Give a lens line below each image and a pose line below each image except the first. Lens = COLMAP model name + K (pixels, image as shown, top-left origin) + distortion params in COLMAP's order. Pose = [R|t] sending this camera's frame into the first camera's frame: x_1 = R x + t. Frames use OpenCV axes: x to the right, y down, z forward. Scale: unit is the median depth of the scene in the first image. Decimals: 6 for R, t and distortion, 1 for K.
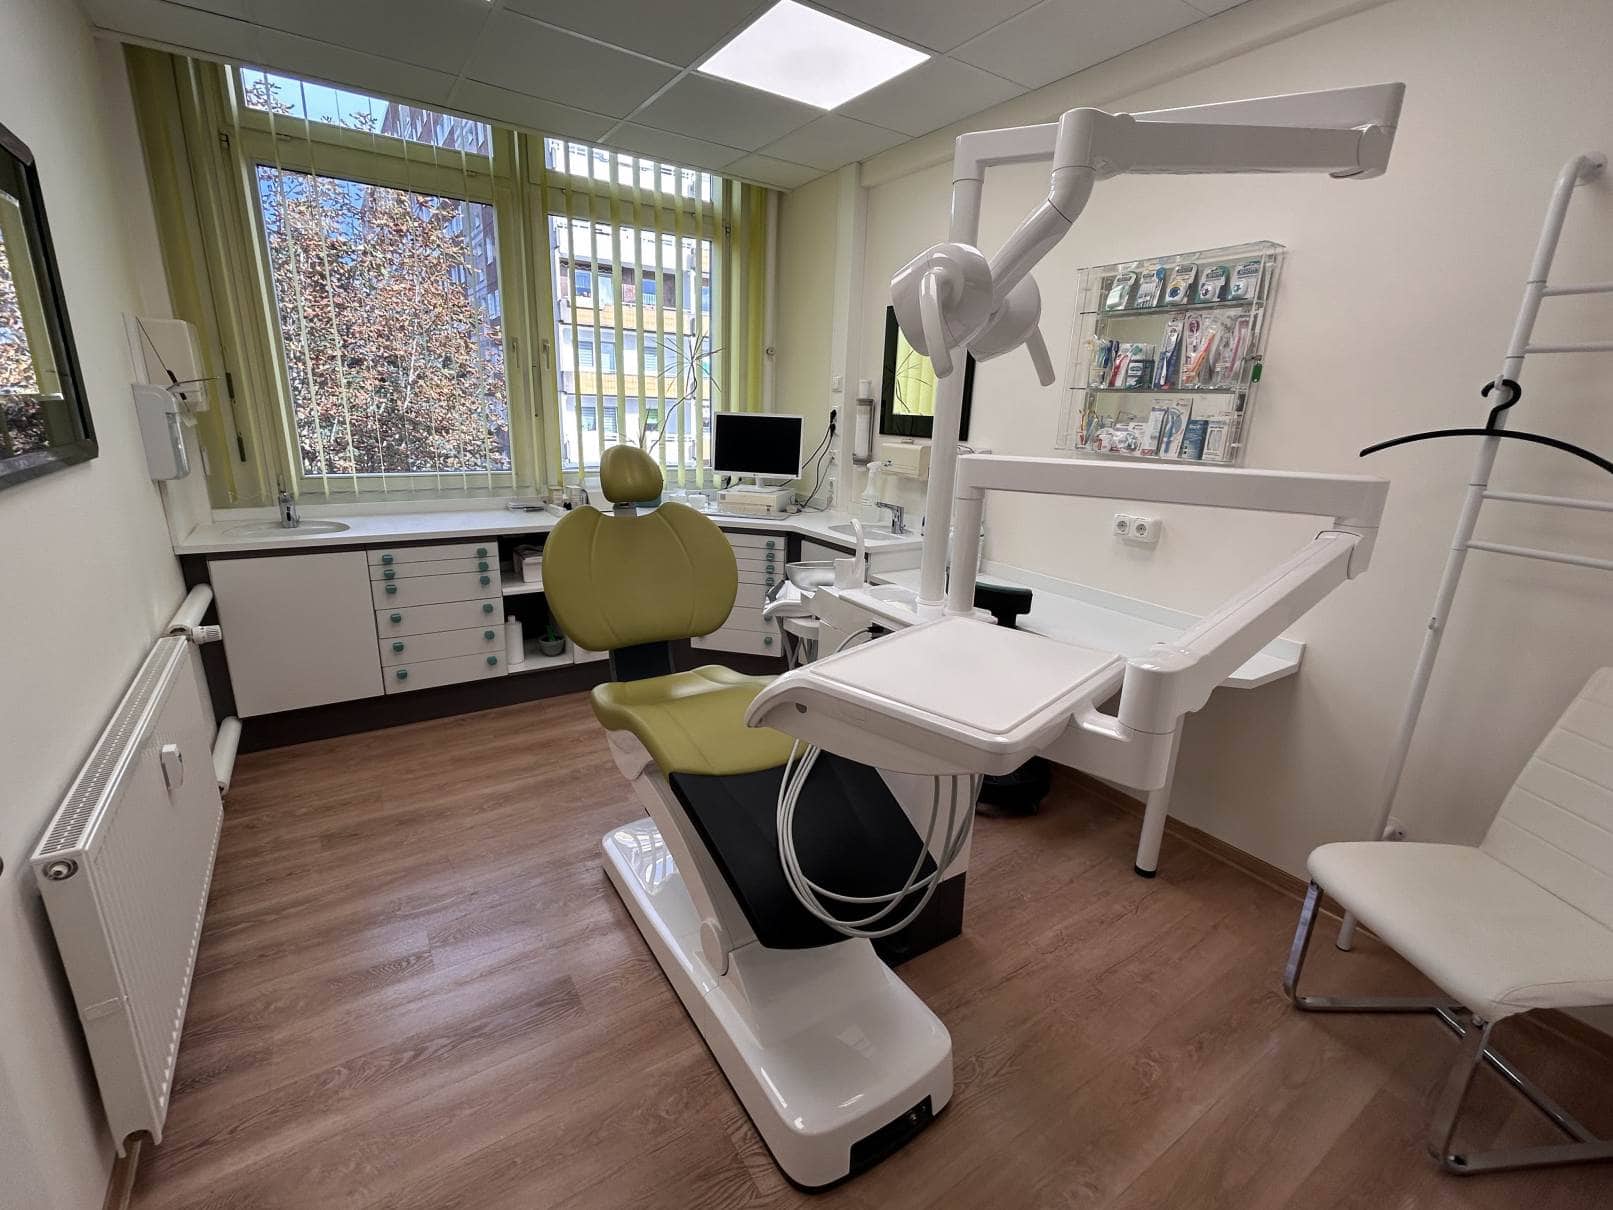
lens RADIAL K [[711.5, 0, 805.0], [0, 711.5, 603.0], [0, 0, 1]] dist [0.000932, 0.000362]
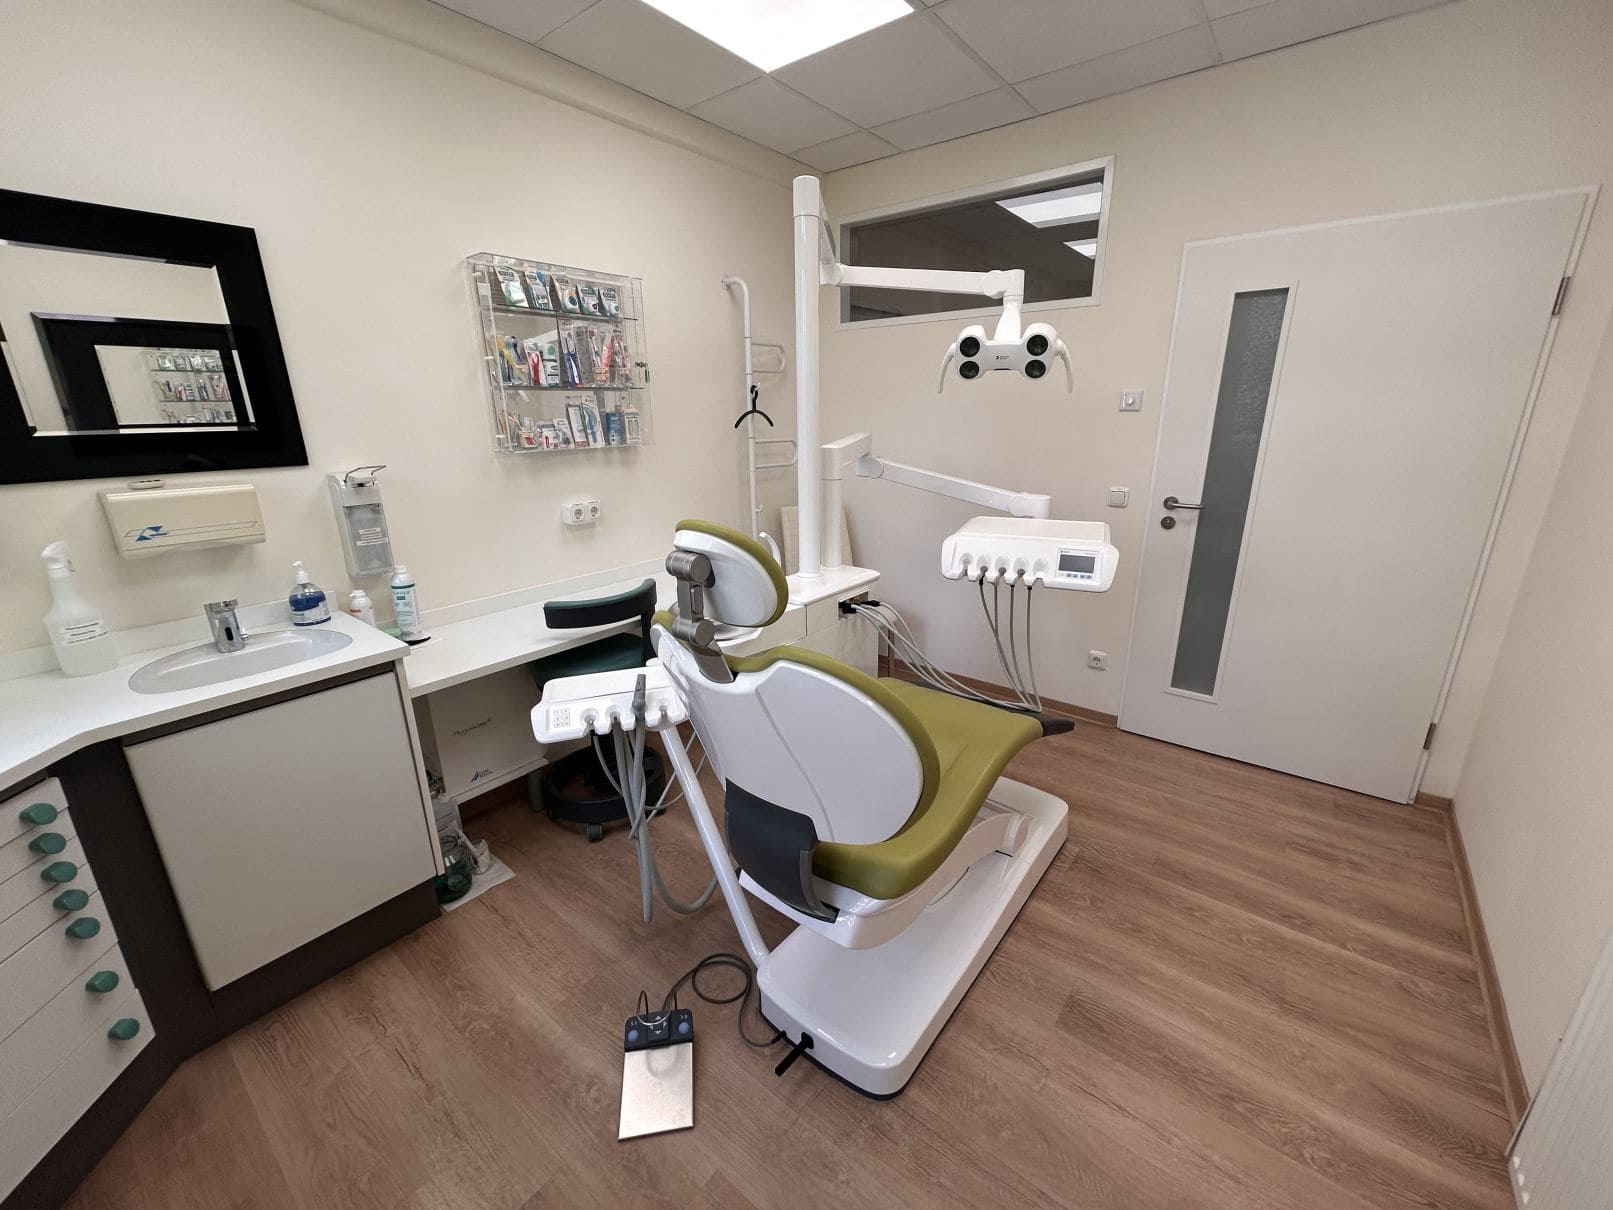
lens RADIAL K [[649.0, 0, 807.7], [0, 649.0, 607.7], [0, 0, 1]] dist [0.000132, -0.000926]
pose [[-0.315134, -0.306866, 0.898067, -0.703443], [0.258651, 0.882691, 0.392373, -0.327587], [-0.913121, 0.355936, -0.198794, 1.081873]]
